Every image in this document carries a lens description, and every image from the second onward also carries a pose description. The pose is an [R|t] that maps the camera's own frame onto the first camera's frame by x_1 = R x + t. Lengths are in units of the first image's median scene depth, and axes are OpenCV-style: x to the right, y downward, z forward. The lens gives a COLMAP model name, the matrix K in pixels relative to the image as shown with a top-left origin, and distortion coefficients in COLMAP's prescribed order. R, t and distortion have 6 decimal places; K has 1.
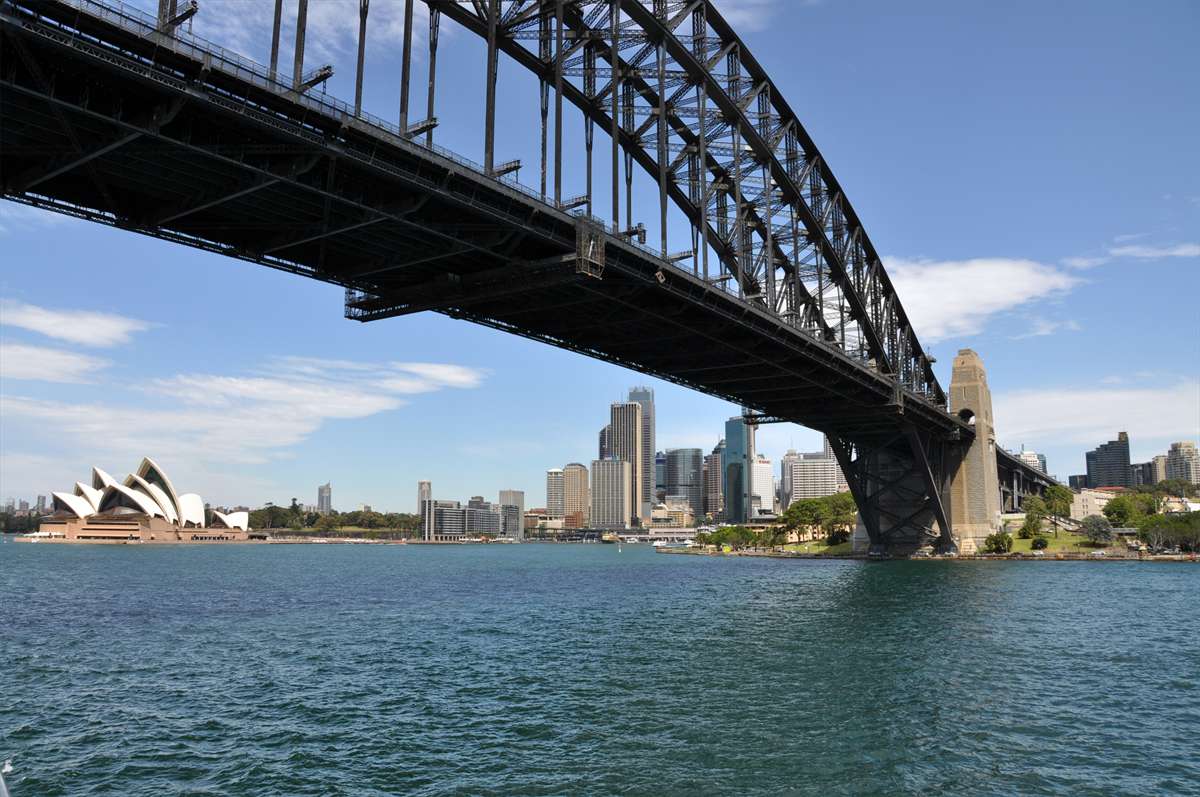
lens RADIAL K [[983.5, 0, 600.0], [0, 983.5, 398.5], [0, 0, 1]] dist [-0.080522, 0.008226]
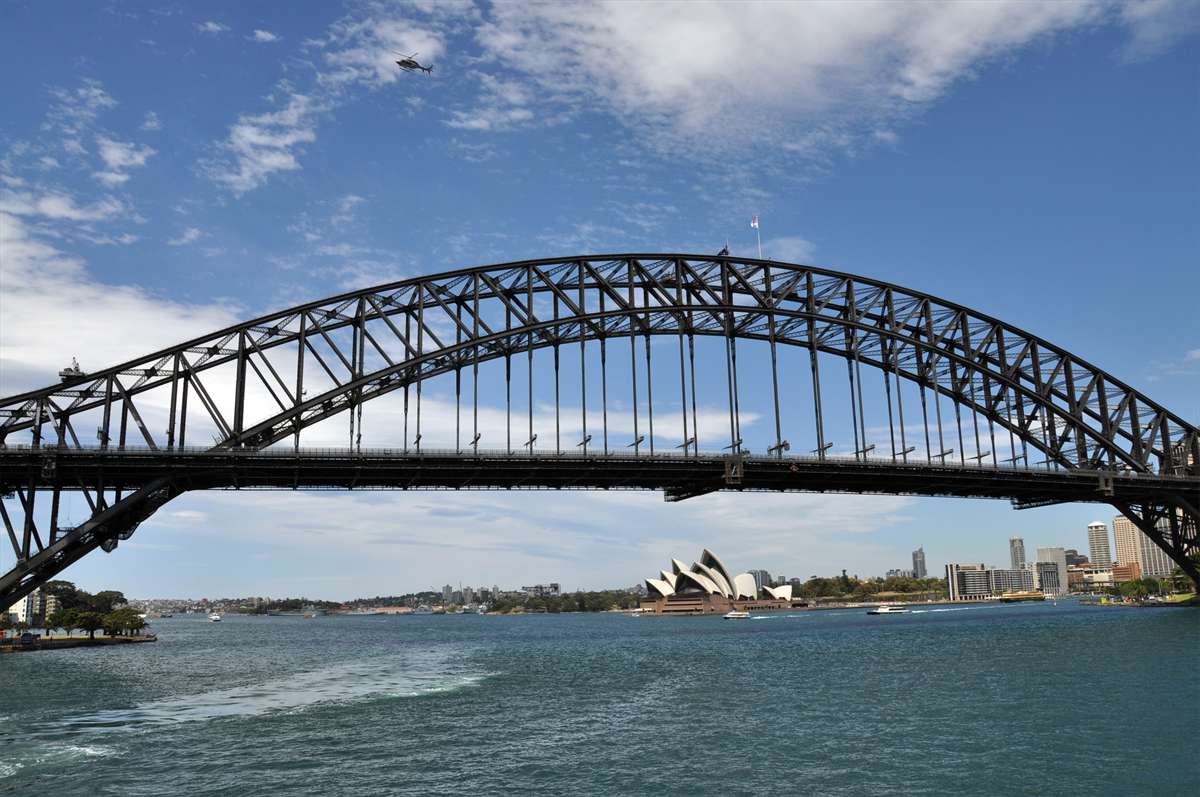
lens RADIAL K [[983.5, 0, 600.0], [0, 983.5, 398.5], [0, 0, 1]] dist [-0.080522, 0.008226]
pose [[0.813292, -0.149795, -0.562243, 0.172568], [0.113513, 0.988574, -0.099182, -0.022205], [0.570676, 0.016842, 0.821003, -0.165454]]
